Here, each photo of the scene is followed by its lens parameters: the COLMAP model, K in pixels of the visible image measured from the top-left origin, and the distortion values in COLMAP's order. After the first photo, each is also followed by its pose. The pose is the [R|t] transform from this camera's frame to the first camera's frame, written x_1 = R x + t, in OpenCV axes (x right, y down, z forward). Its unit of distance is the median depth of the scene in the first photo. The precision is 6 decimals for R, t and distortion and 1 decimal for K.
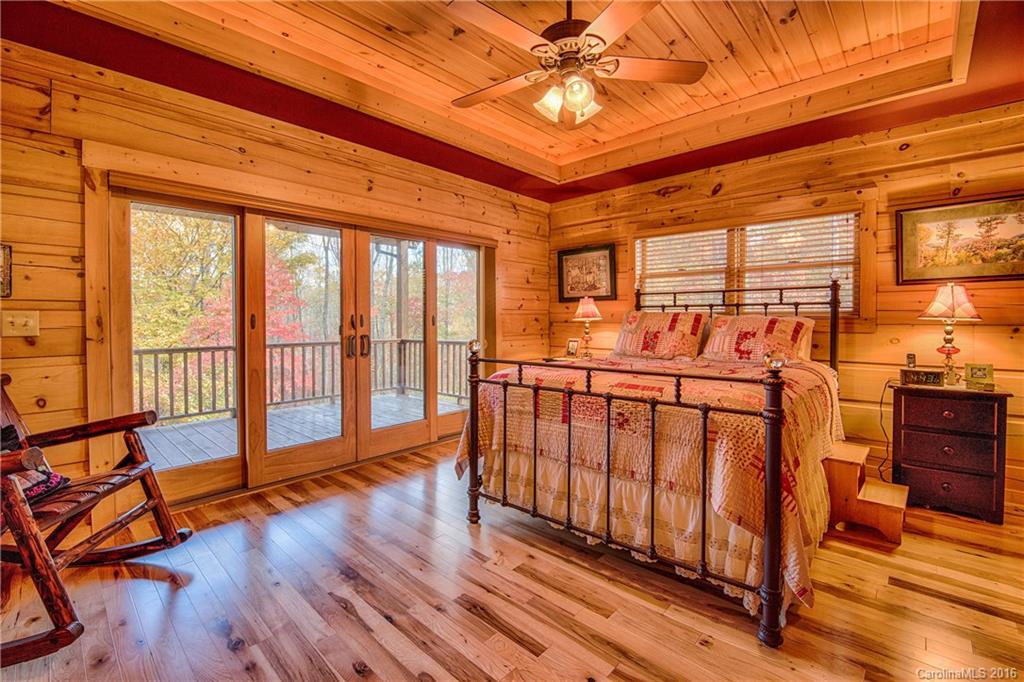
lens RADIAL K [[443.2, 0, 514.3], [0, 443.2, 340.1], [0, 0, 1]] dist [-0.032209, 0.000484]
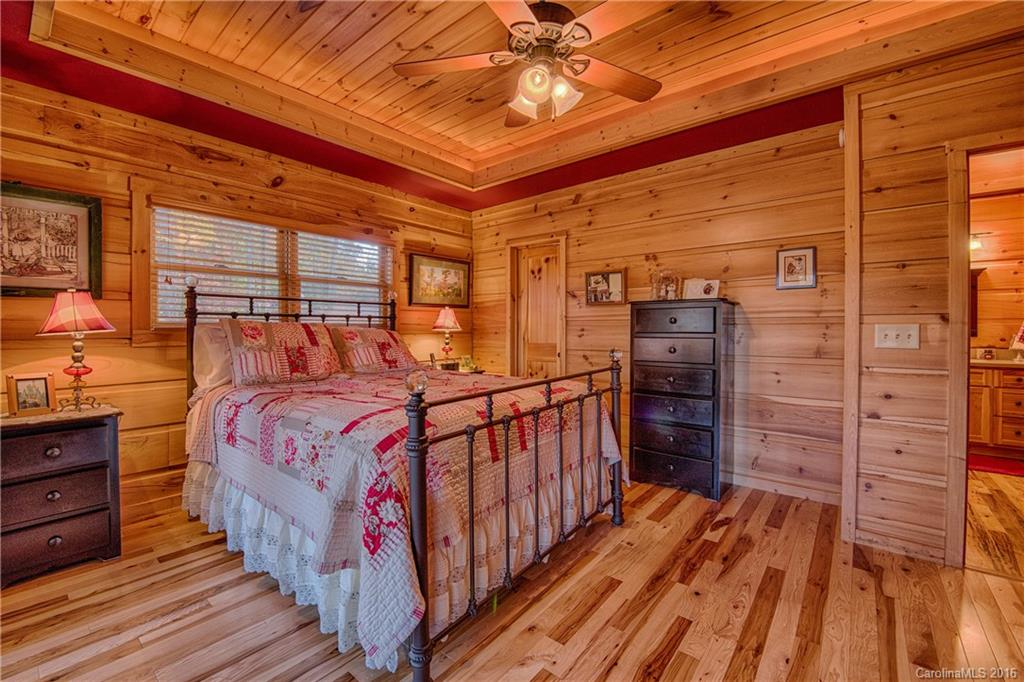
lens RADIAL K [[418.7, 0, 520.6], [0, 418.7, 331.6], [0, 0, 1]] dist [-0.002066, -0.001031]
pose [[-0.065872, -0.010913, 0.997768, -0.441401], [0.046077, 0.998840, 0.013967, -0.039269], [-0.996764, 0.046894, -0.065293, 0.640149]]
